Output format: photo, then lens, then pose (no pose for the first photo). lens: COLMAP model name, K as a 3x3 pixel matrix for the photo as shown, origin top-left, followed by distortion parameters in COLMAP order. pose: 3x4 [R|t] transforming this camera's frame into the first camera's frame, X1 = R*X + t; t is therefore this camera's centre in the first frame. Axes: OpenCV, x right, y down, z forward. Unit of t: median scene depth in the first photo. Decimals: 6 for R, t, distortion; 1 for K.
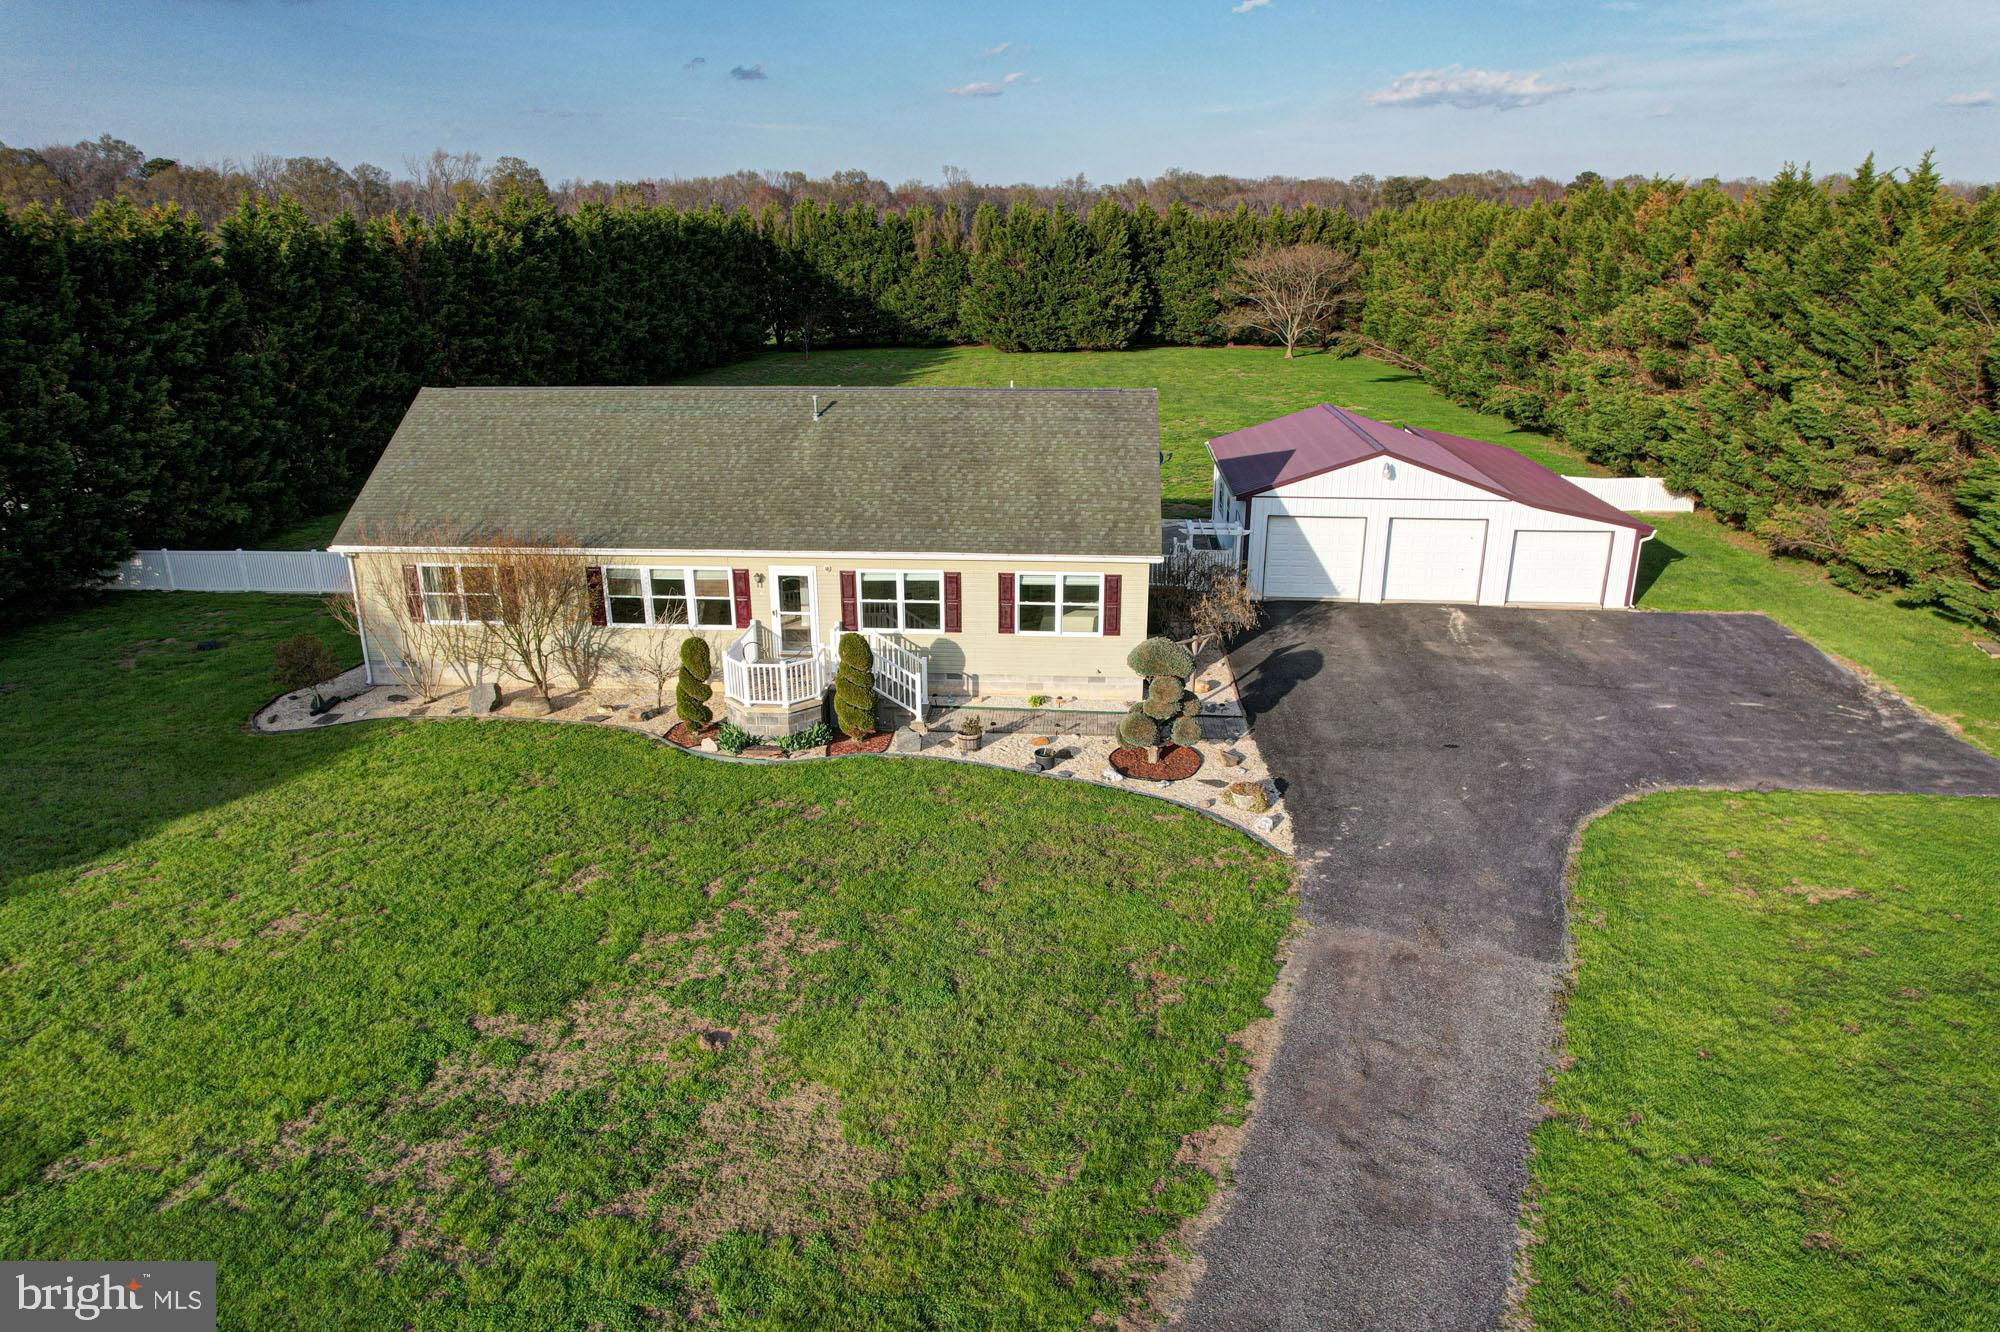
lens RADIAL K [[1282.1, 0, 993.6], [0, 1282.1, 680.6], [0, 0, 1]] dist [-0.076906, 0.068738]
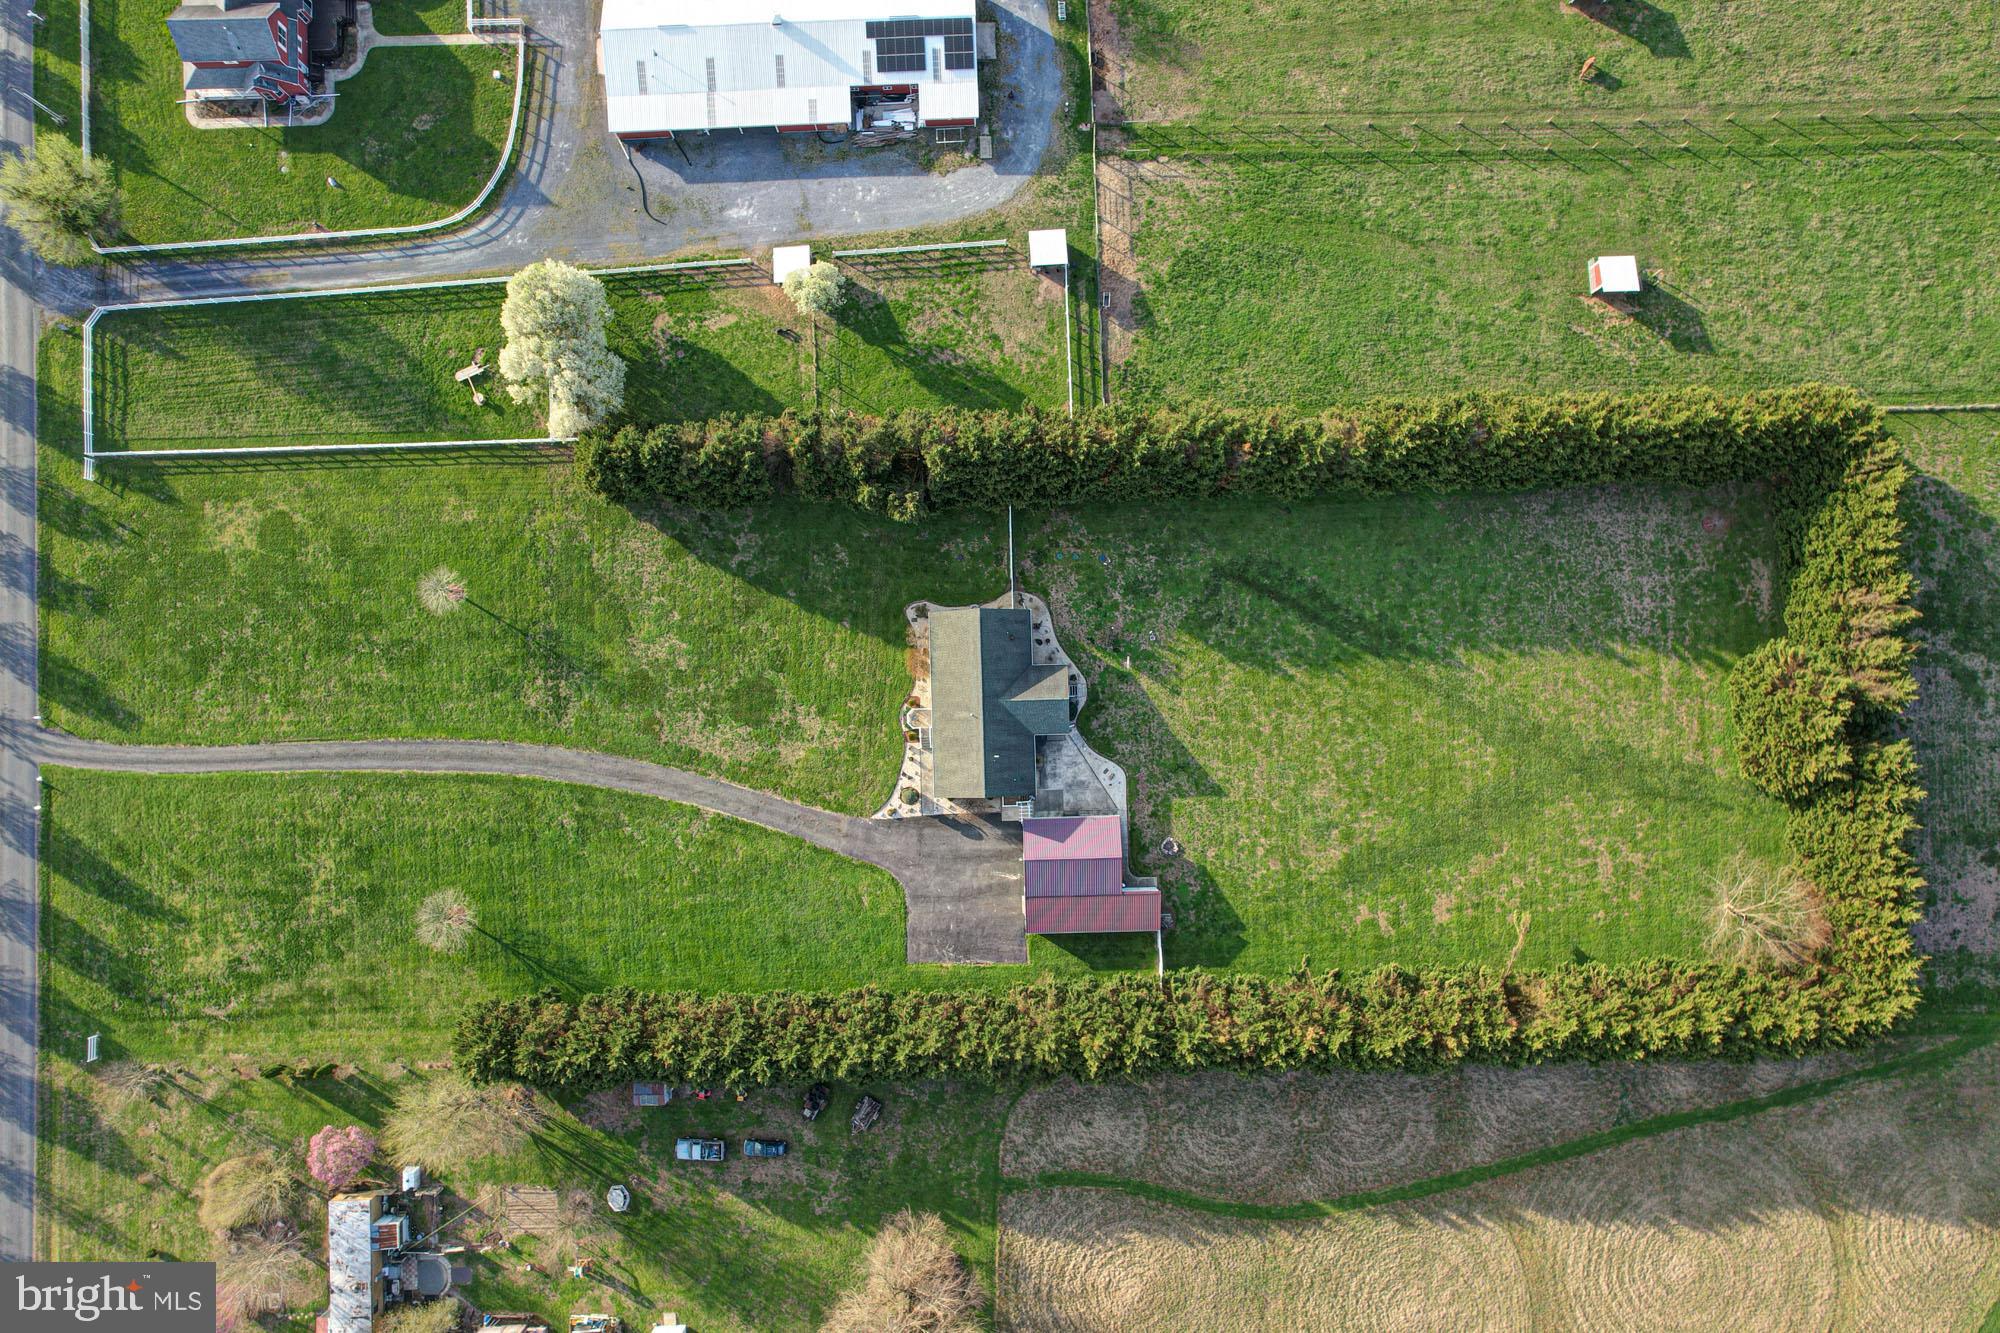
lens RADIAL K [[1282.1, 0, 993.6], [0, 1282.1, 681.1], [0, 0, 1]] dist [-0.076906, 0.068738]
pose [[0.108890, 0.993470, -0.034075, -0.103677], [-0.327787, 0.068246, 0.942284, -4.285014], [0.938456, -0.091436, 0.333077, -0.305692]]
